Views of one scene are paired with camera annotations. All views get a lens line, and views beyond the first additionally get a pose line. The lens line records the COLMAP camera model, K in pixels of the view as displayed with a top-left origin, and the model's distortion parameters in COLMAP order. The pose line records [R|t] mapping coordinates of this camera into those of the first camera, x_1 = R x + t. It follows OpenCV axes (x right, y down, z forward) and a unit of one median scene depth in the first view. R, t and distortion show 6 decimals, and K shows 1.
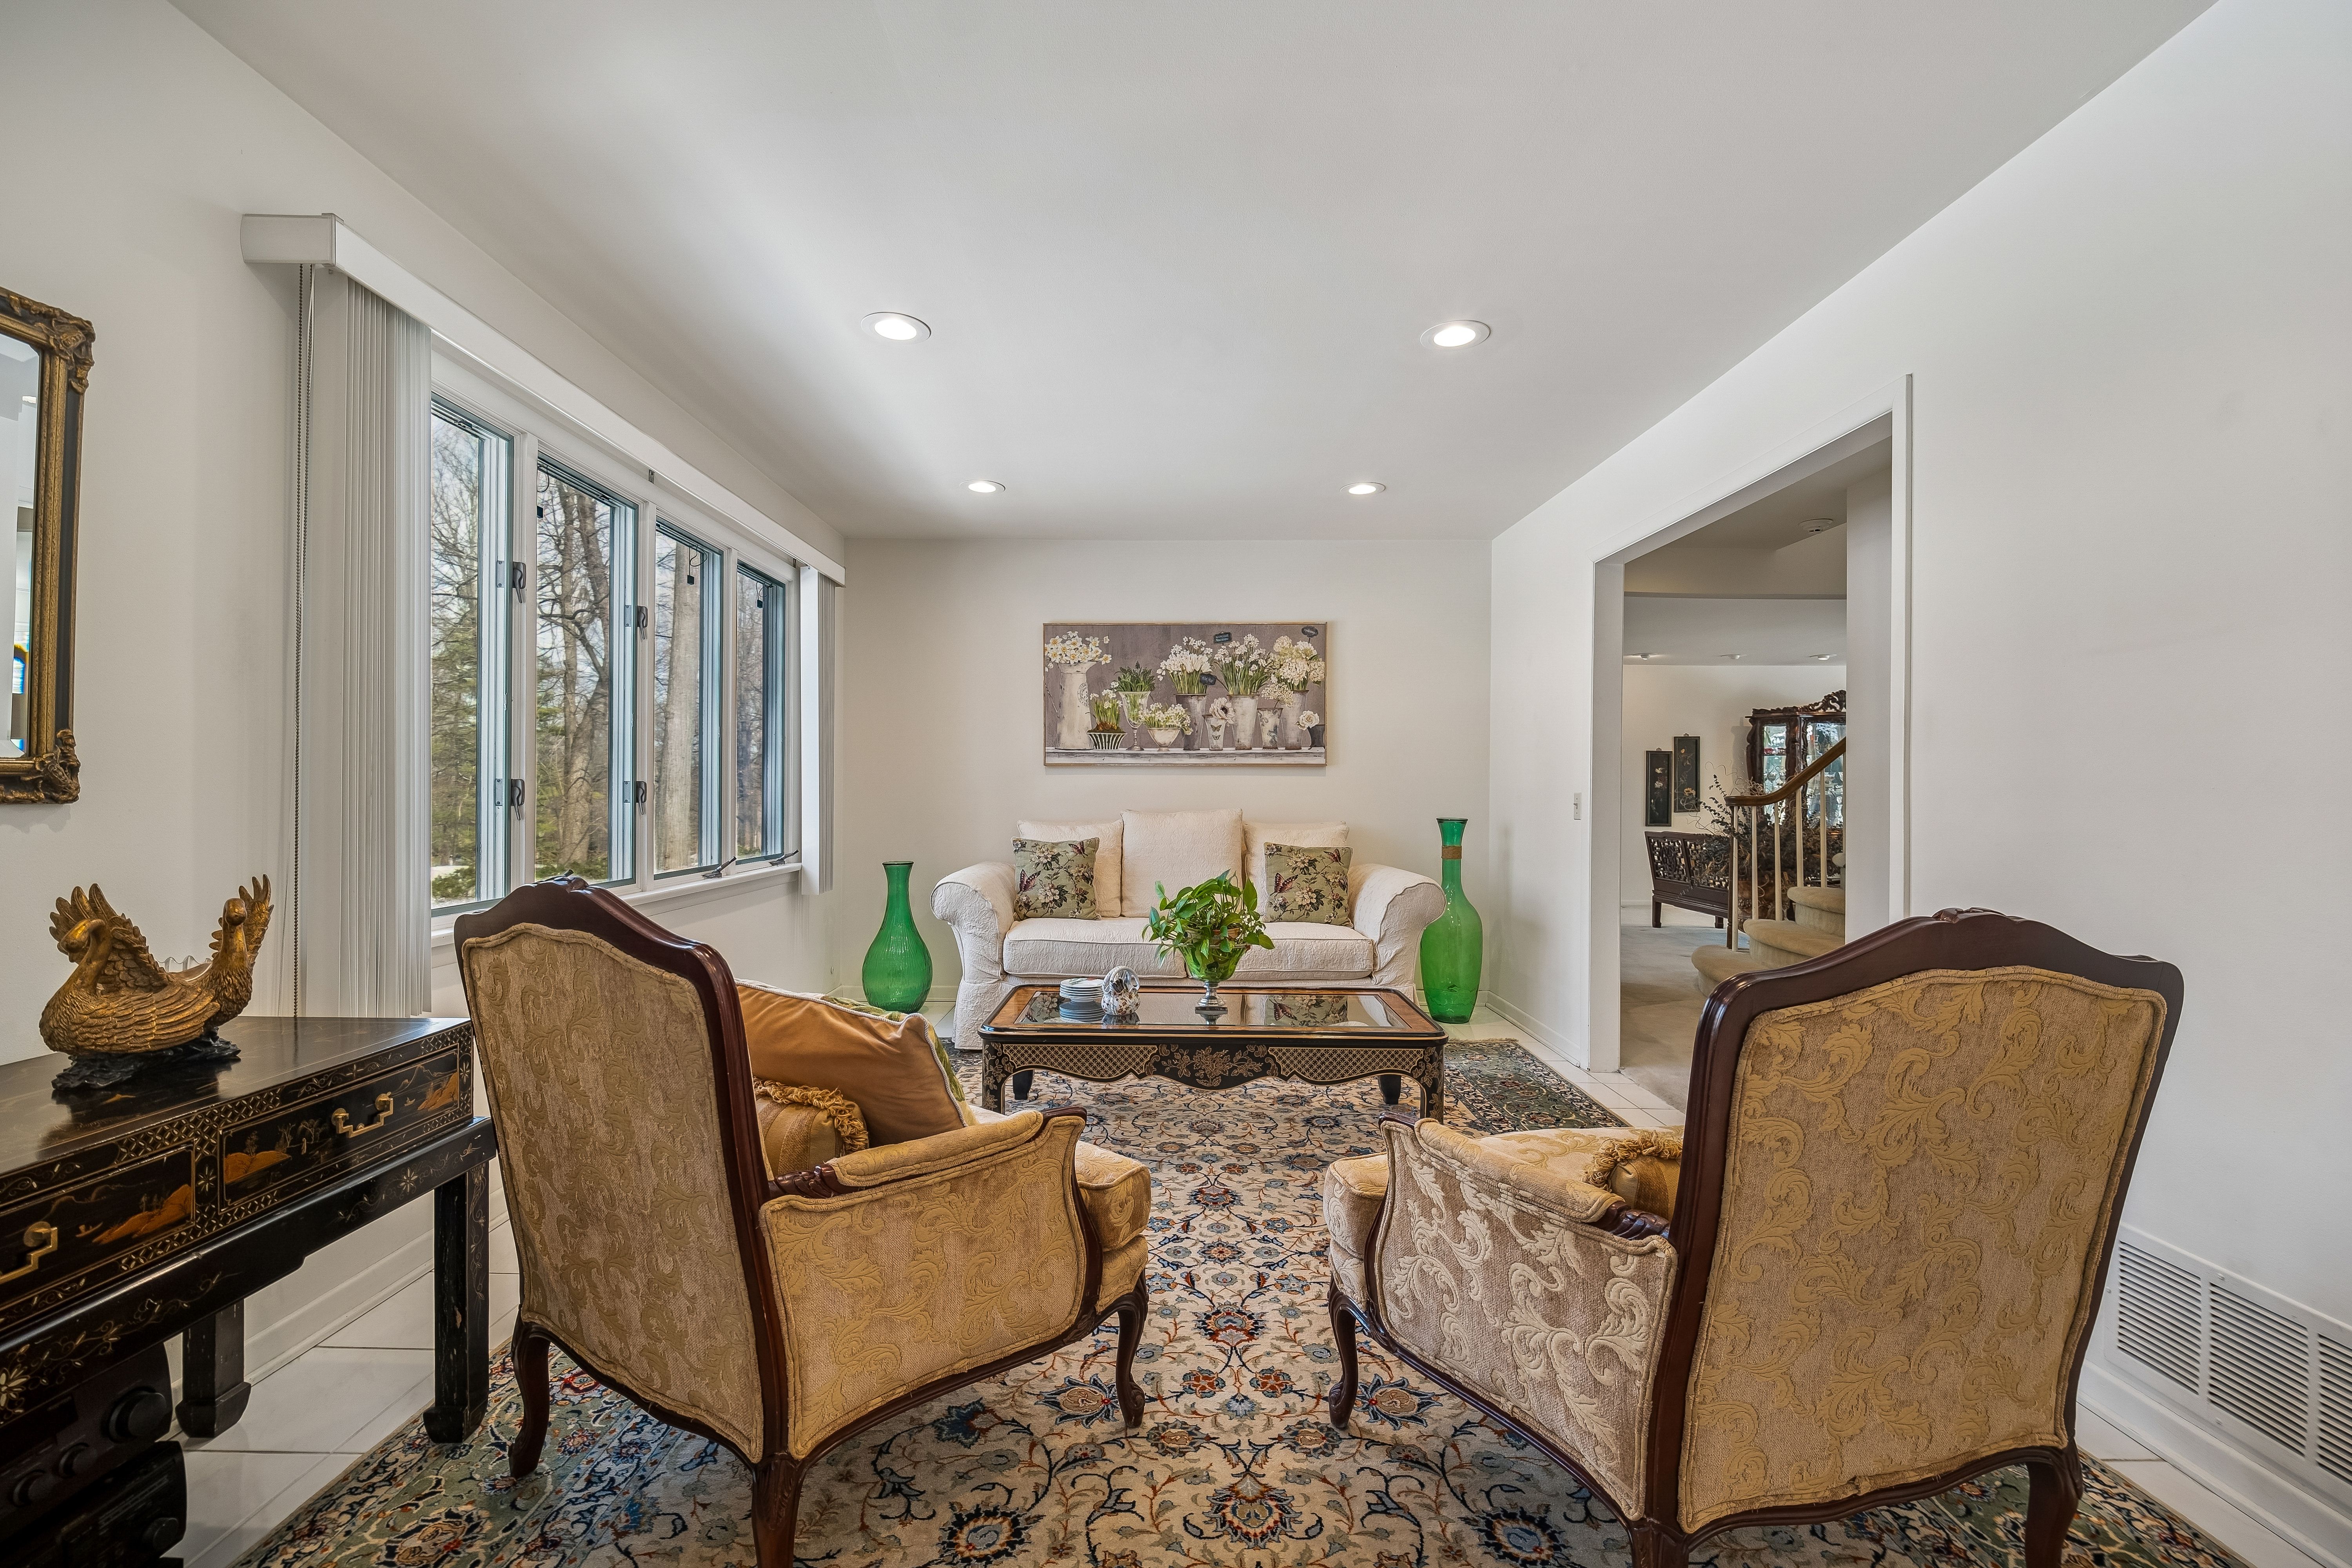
lens RADIAL K [[857.2, 0, 1221.0], [0, 857.2, 818.5], [0, 0, 1]] dist [-0.033832, -0.000073]
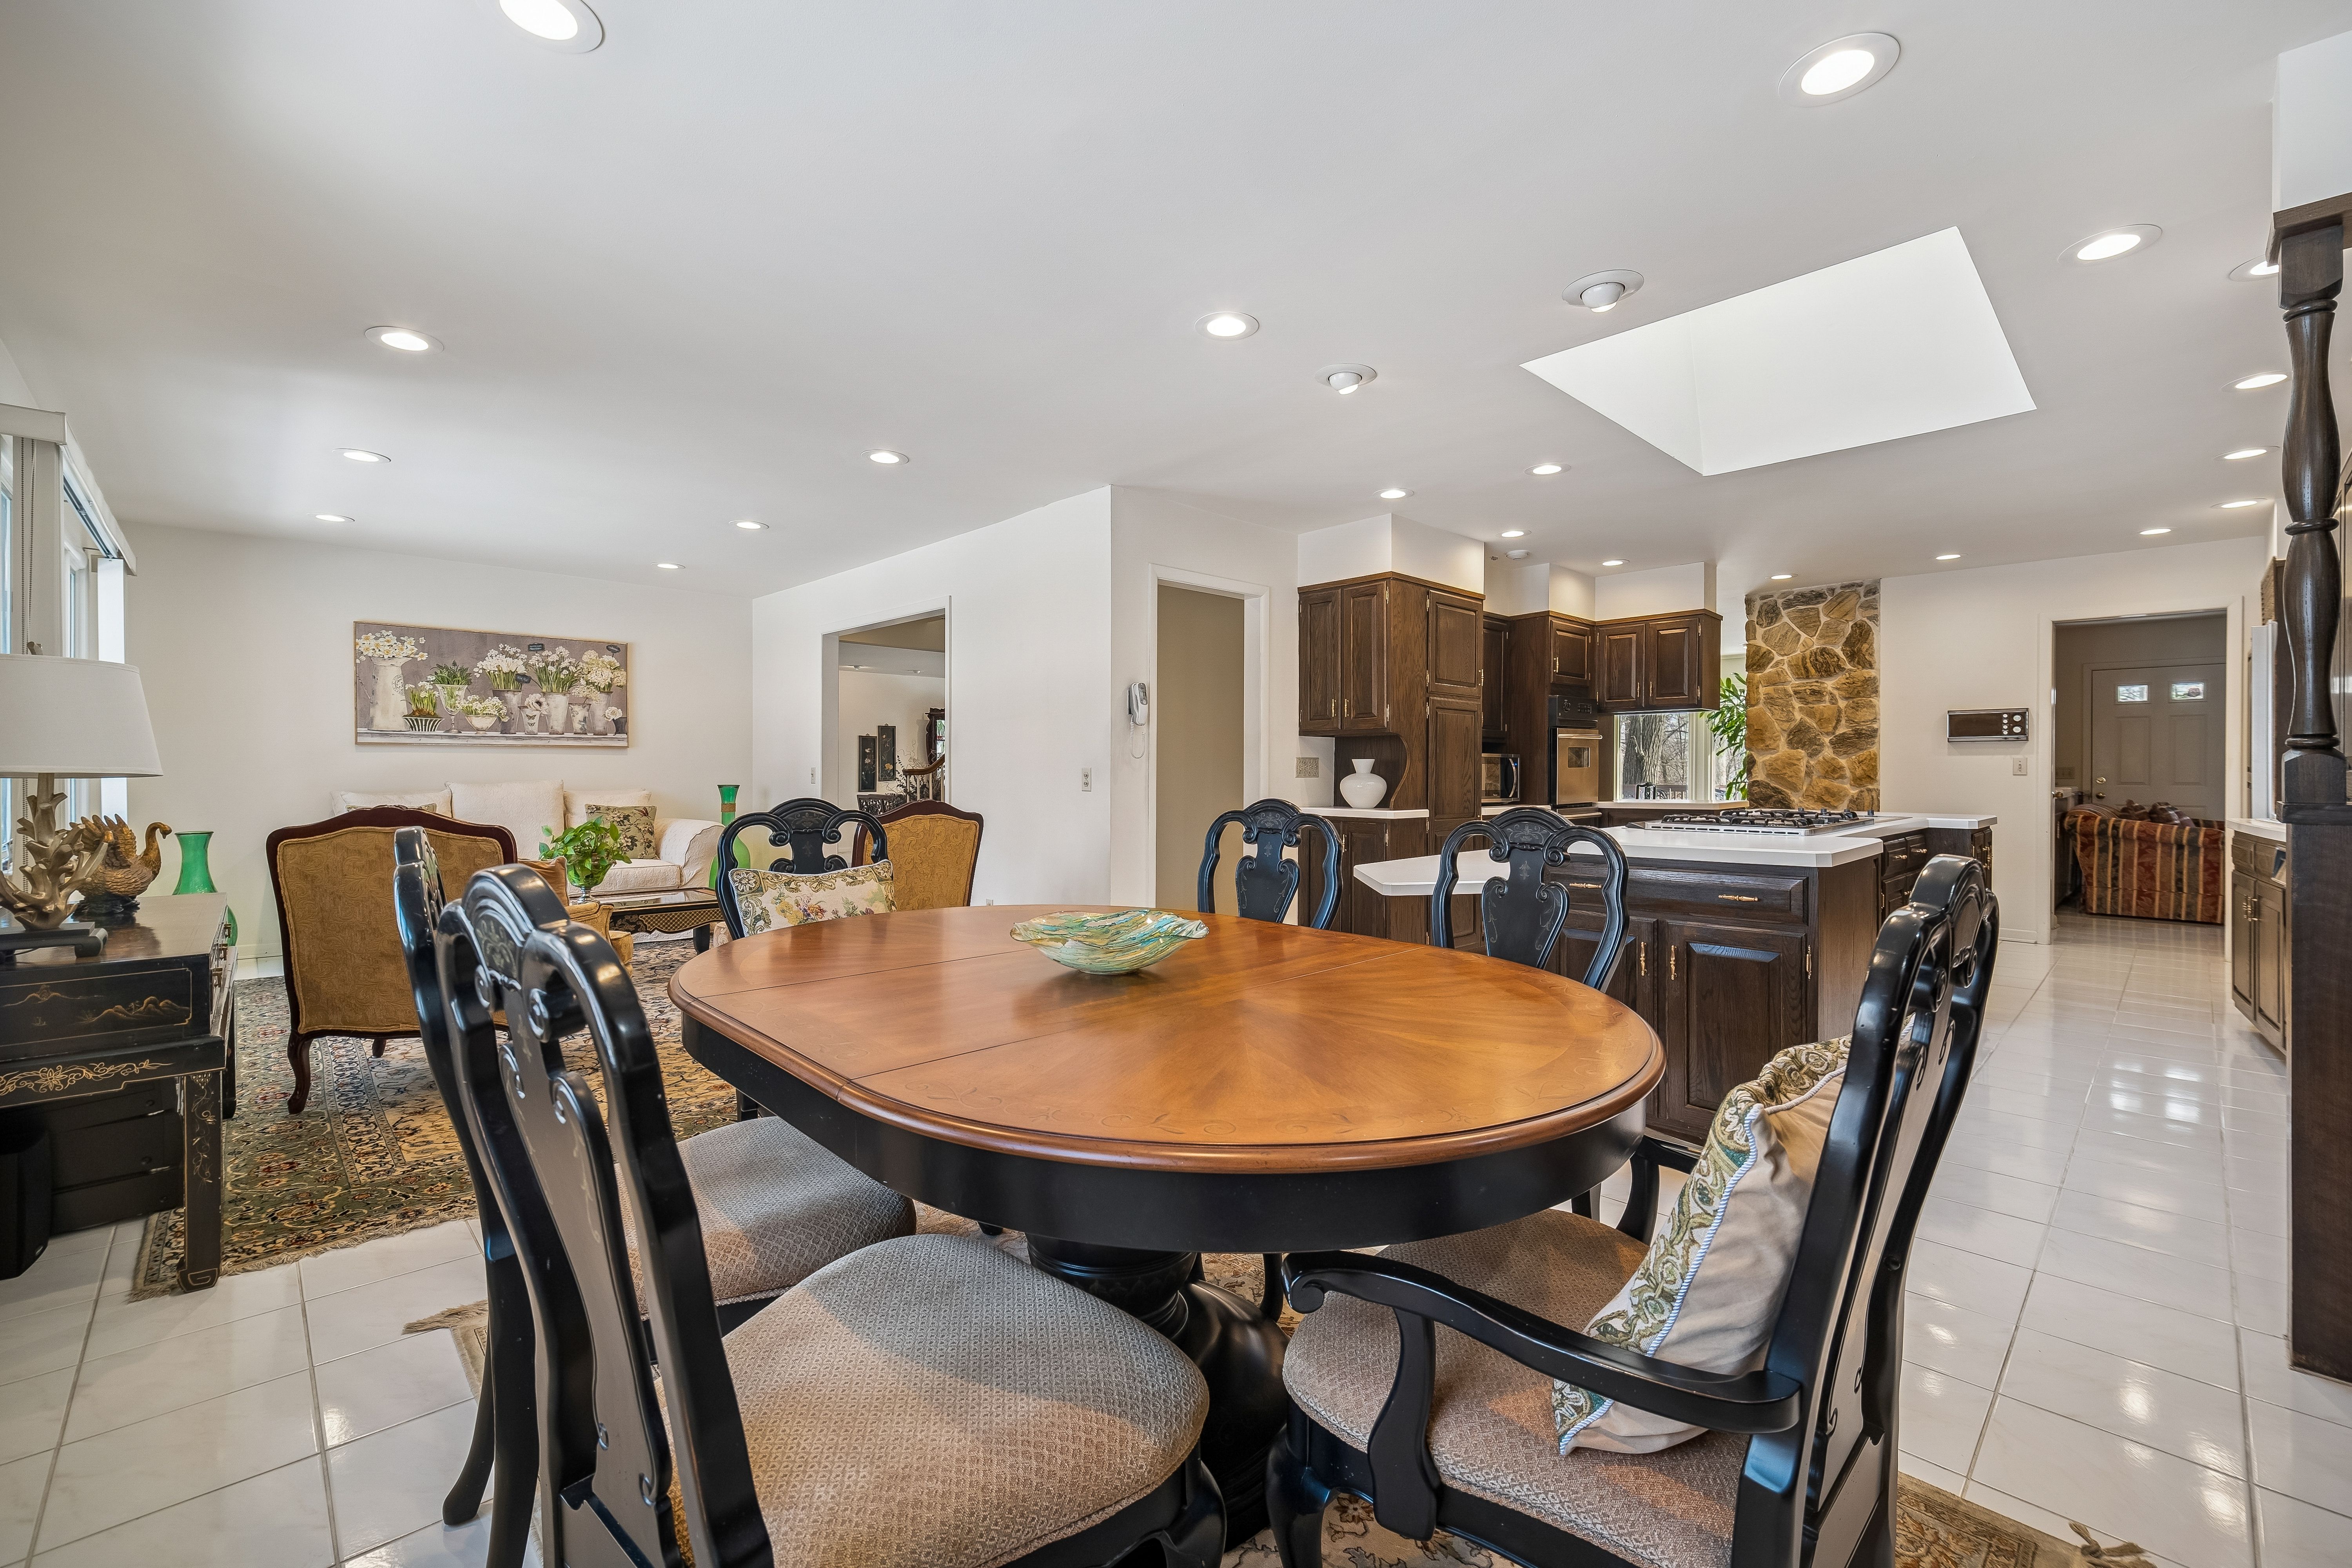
lens RADIAL K [[971.8, 0, 1187.7], [0, 971.8, 780.5], [0, 0, 1]] dist [0.000928, -0.000793]
pose [[0.712325, -0.009292, 0.701788, -0.328221], [0.019341, 0.999792, -0.006394, 0.017606], [-0.701583, 0.018128, 0.712357, -0.725627]]
